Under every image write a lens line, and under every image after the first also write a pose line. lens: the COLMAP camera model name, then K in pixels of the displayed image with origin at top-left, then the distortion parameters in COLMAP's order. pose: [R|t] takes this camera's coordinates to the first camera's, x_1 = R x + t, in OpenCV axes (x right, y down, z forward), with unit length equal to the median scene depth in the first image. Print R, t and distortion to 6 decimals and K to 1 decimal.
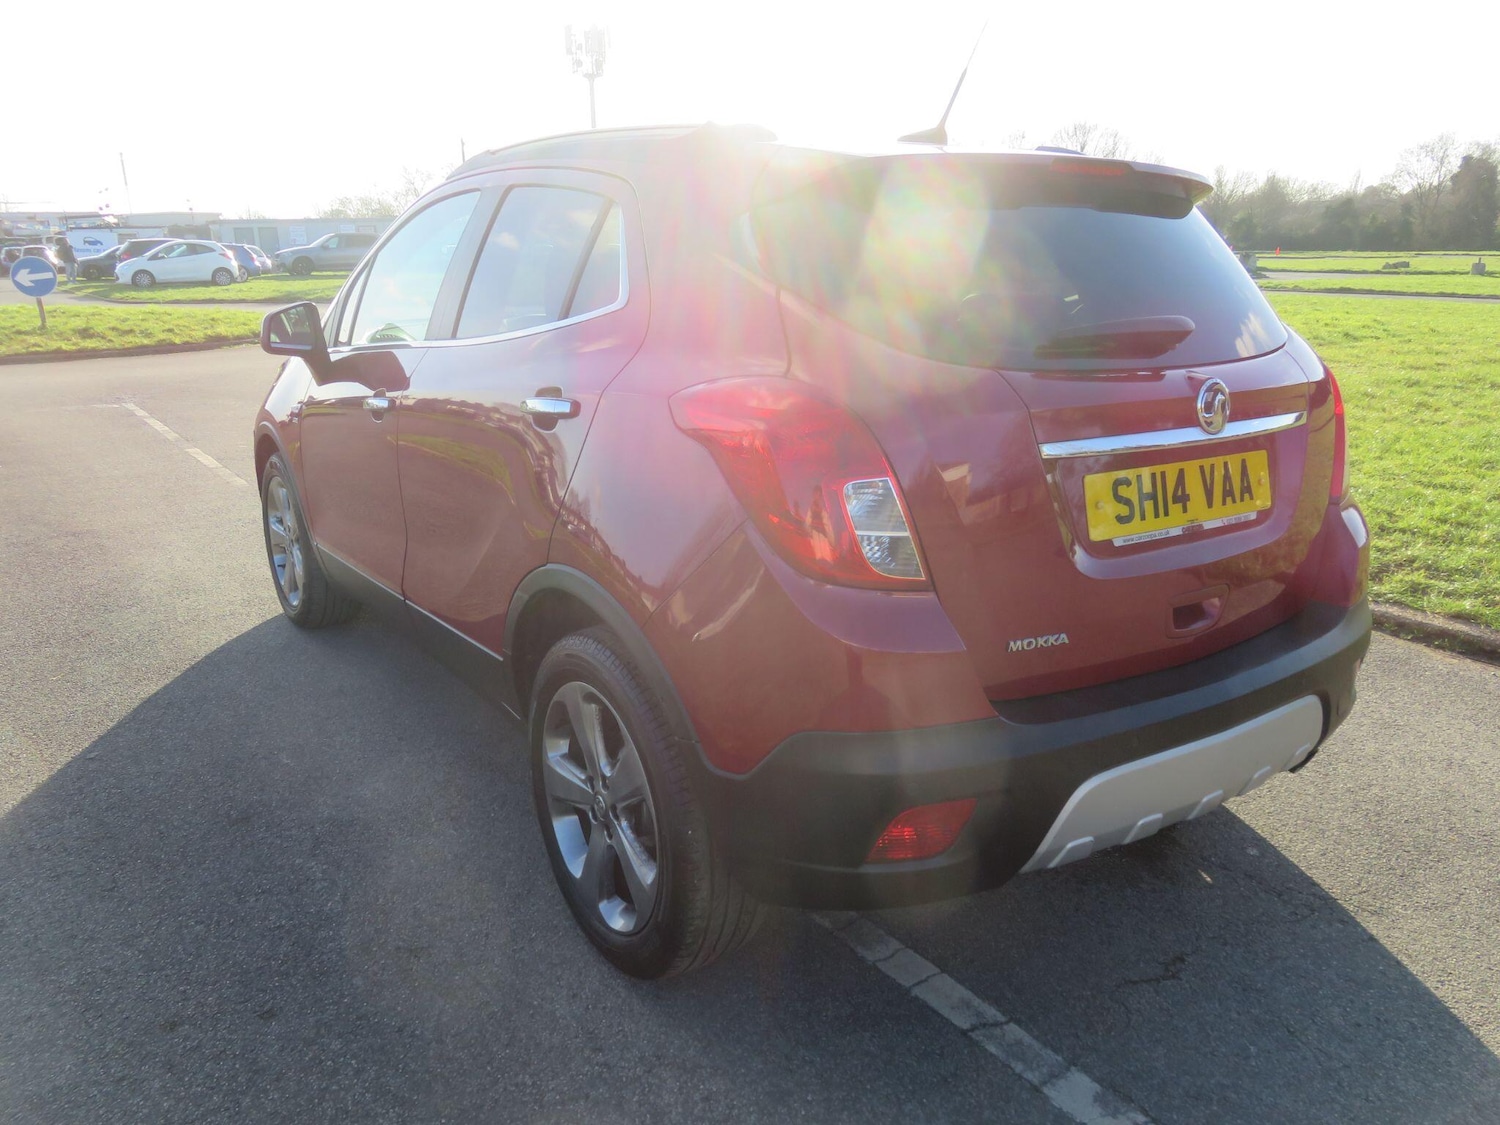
lens RADIAL K [[1121.0, 0, 746.1], [0, 1121.0, 564.8], [0, 0, 1]] dist [-0.007059, 0.001877]
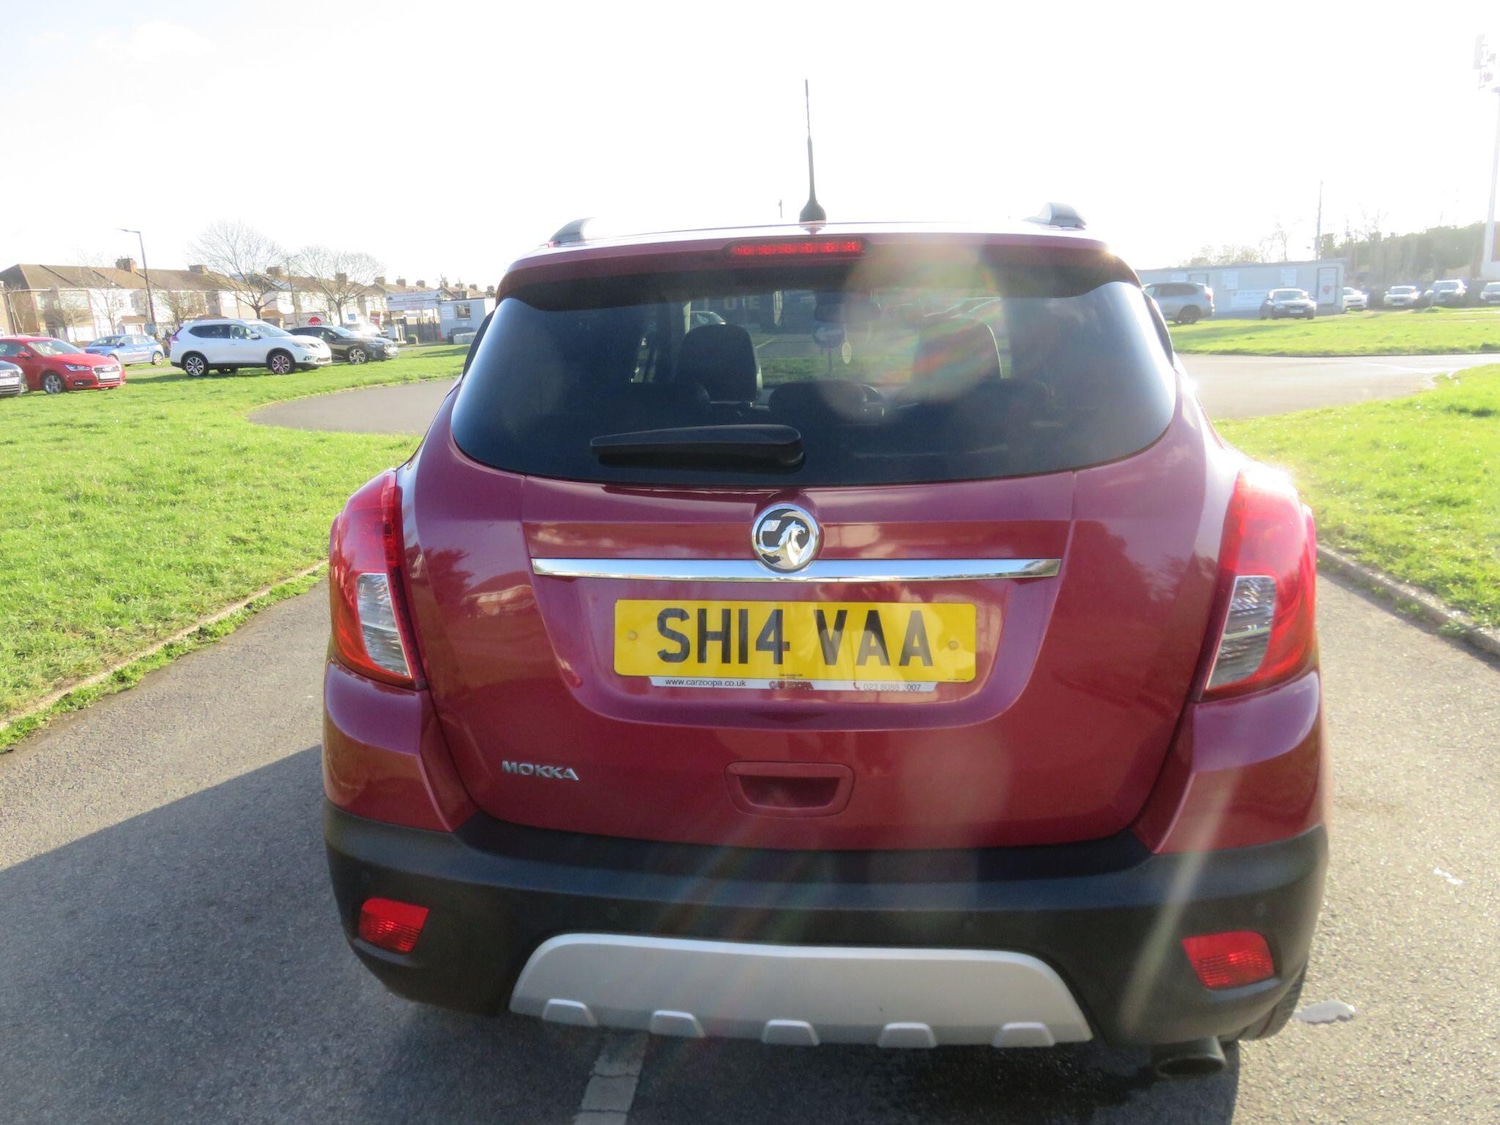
lens RADIAL K [[1121.0, 0, 746.1], [0, 1121.0, 564.8], [0, 0, 1]] dist [-0.007059, 0.001877]
pose [[0.760217, 0.122547, -0.638006, 0.908507], [-0.148285, 0.988856, 0.013248, -0.128490], [0.632520, 0.084536, 0.769917, 0.361503]]
